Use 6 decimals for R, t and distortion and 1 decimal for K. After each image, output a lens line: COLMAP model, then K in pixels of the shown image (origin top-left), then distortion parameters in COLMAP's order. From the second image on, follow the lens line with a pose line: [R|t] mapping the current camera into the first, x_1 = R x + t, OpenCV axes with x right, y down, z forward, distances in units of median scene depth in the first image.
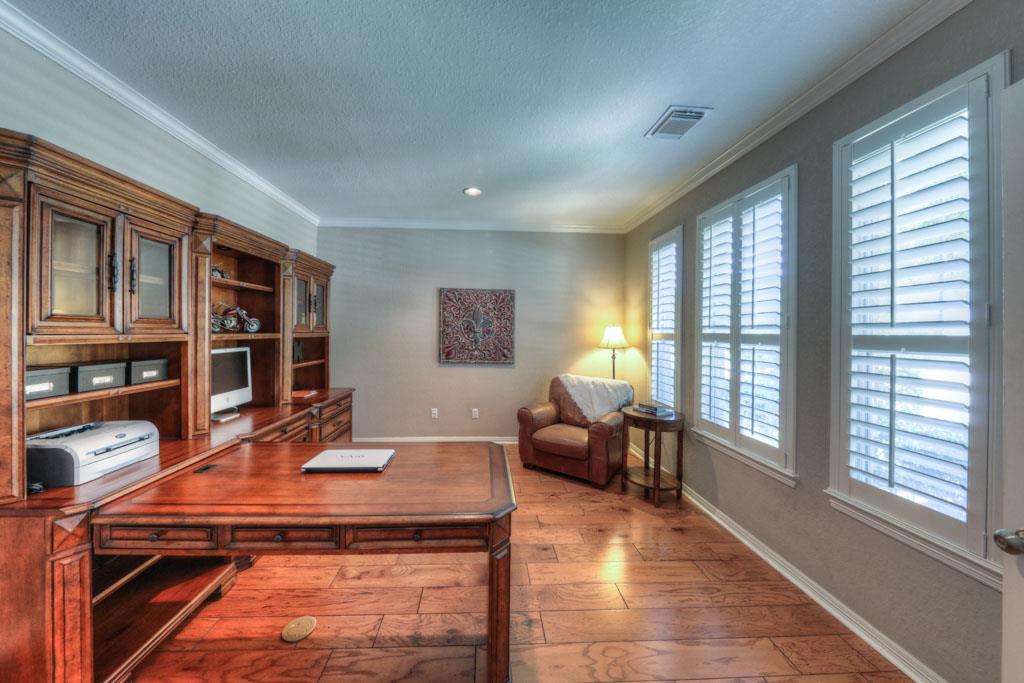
lens RADIAL K [[339.7, 0, 514.6], [0, 339.7, 334.7], [0, 0, 1]] dist [0.001853, 0.000133]
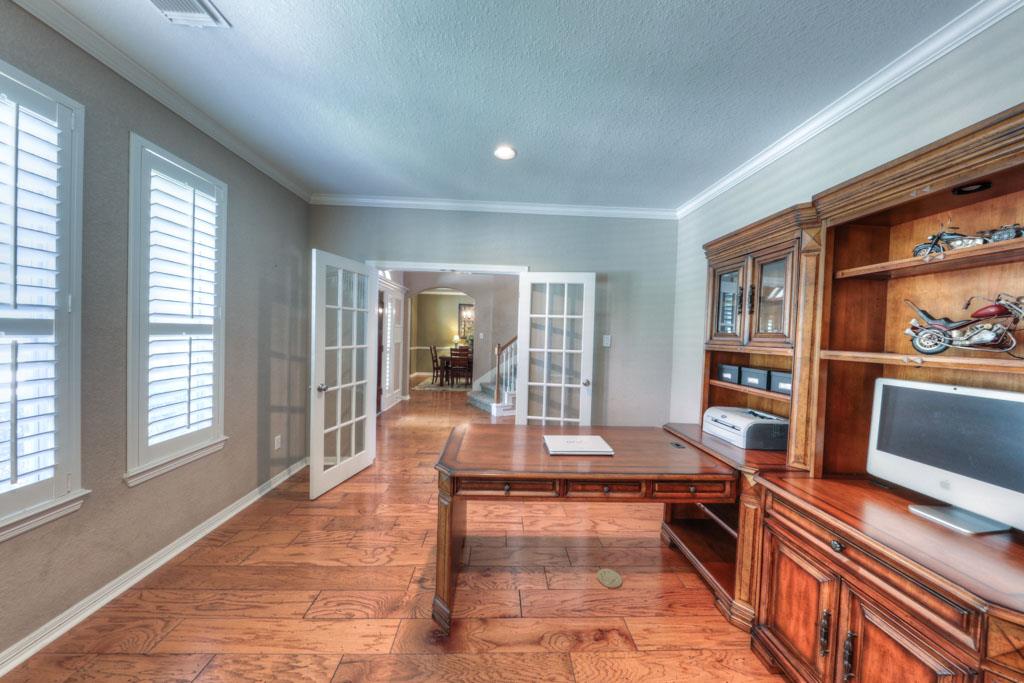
lens RADIAL K [[340.4, 0, 508.1], [0, 340.4, 341.8], [0, 0, 1]] dist [-0.005207, -0.000021]
pose [[-0.997394, -0.042371, 0.058396, -0.281408], [-0.040660, 0.998717, 0.030185, -0.017944], [-0.059600, 0.027732, -0.997837, 2.081668]]
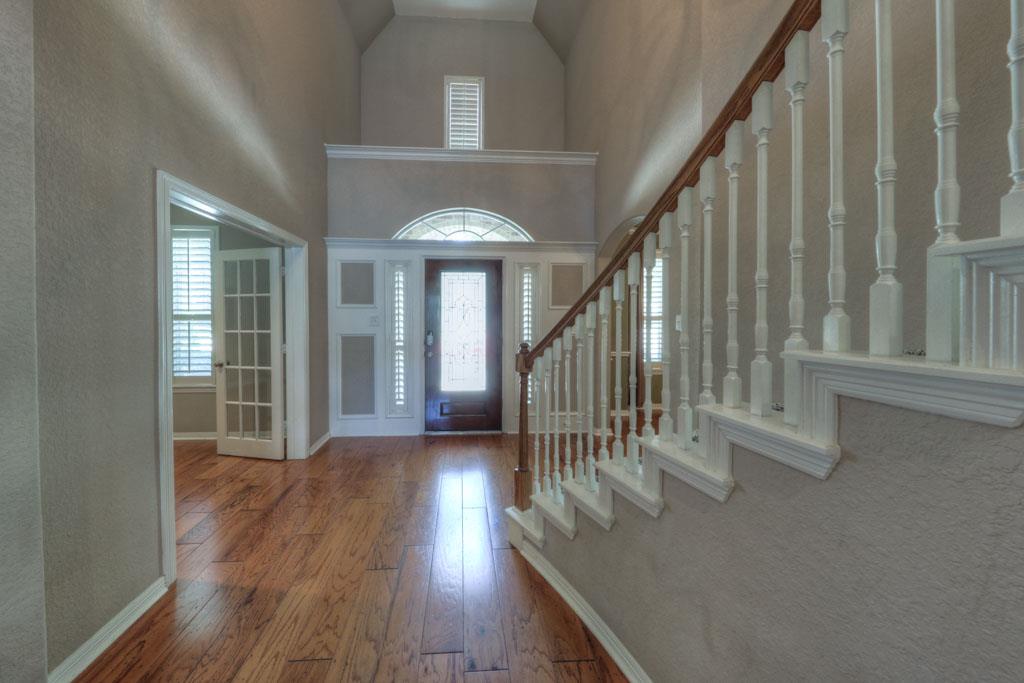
lens RADIAL K [[340.4, 0, 481.9], [0, 340.4, 318.5], [0, 0, 1]] dist [-0.005207, -0.000021]
pose [[0.022221, -0.014338, 0.999650, -1.247579], [0.006213, 0.999880, 0.014203, 0.008966], [-0.999734, 0.005895, 0.022307, -1.130916]]
